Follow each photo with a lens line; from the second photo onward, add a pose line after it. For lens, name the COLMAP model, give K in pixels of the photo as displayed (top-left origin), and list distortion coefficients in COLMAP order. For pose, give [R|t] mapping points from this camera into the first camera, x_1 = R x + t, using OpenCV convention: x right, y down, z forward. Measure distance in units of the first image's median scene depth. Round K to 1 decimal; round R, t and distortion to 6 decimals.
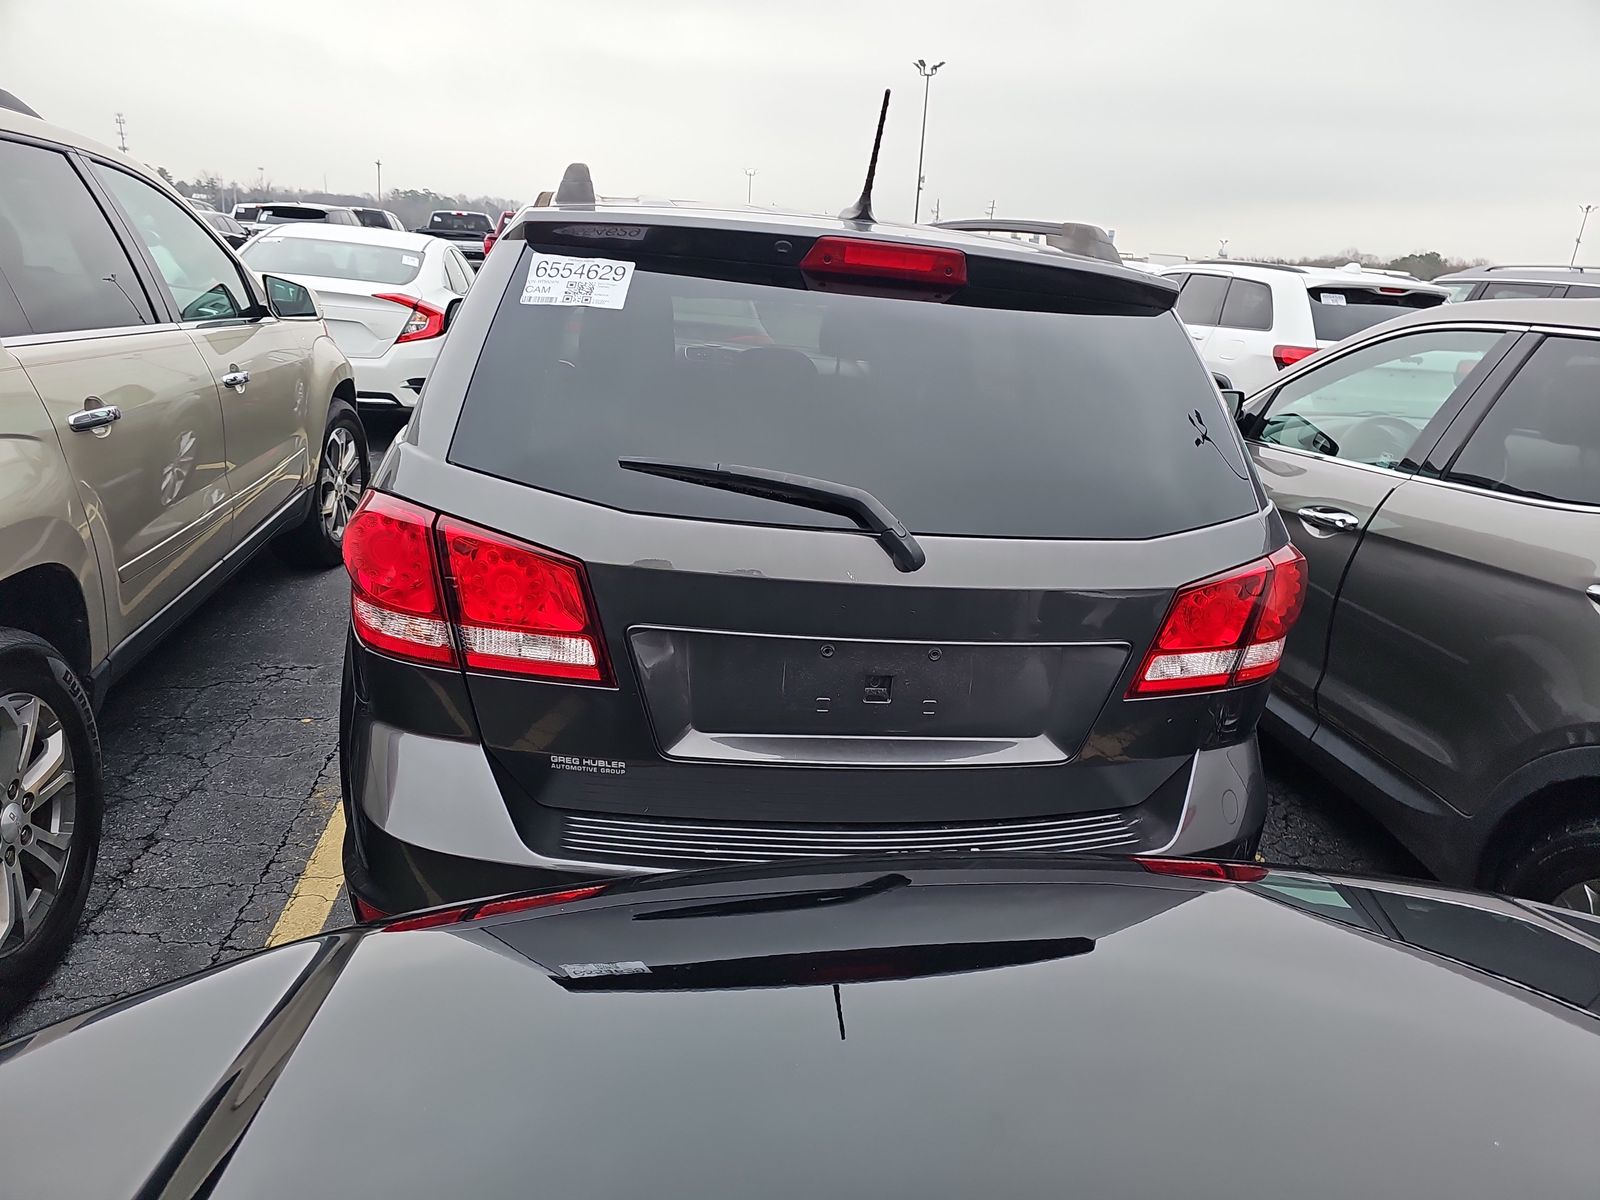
lens RADIAL K [[1007.7, 0, 793.8], [0, 1007.7, 601.6], [0, 0, 1]] dist [0.053556, 0.001393]
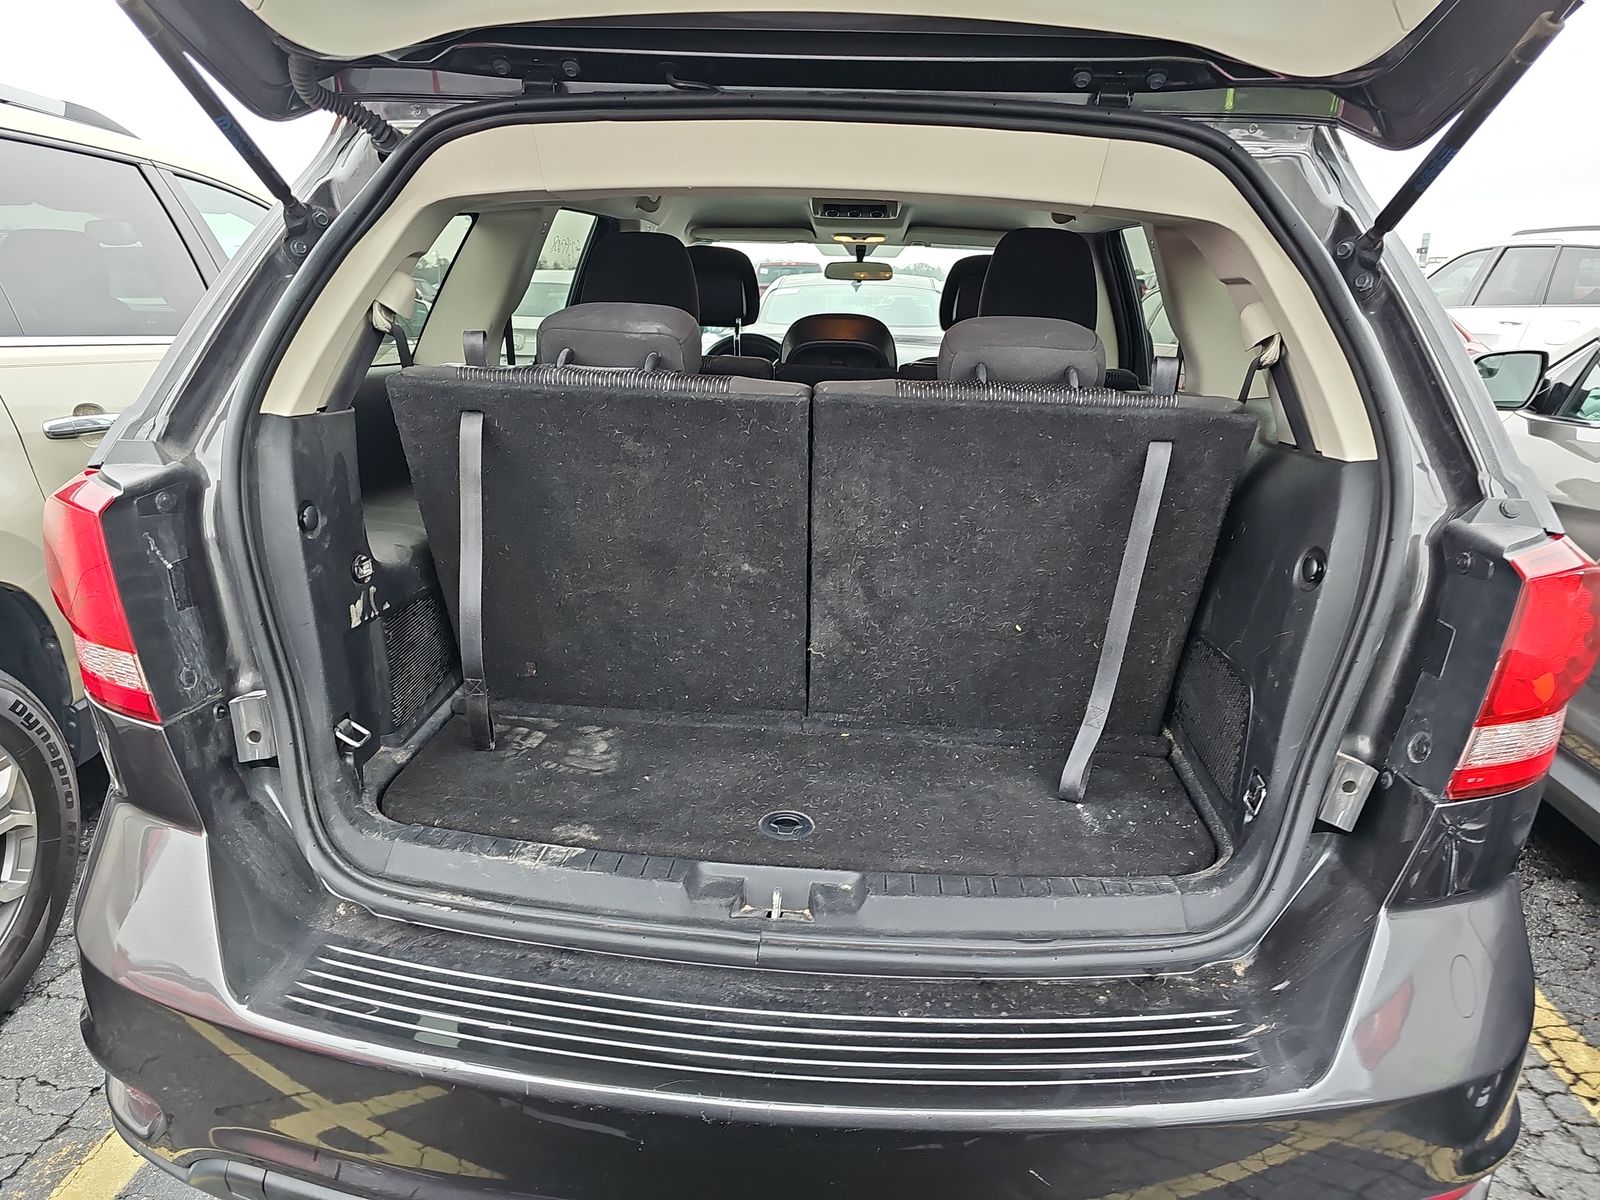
lens RADIAL K [[1007.7, 0, 793.8], [0, 1007.7, 601.6], [0, 0, 1]] dist [0.053556, 0.001393]
pose [[0.970990, 0.005480, -0.239058, 0.162981], [-0.013647, 0.999378, -0.032523, 0.000988], [0.238731, 0.034842, 0.970460, 0.272816]]
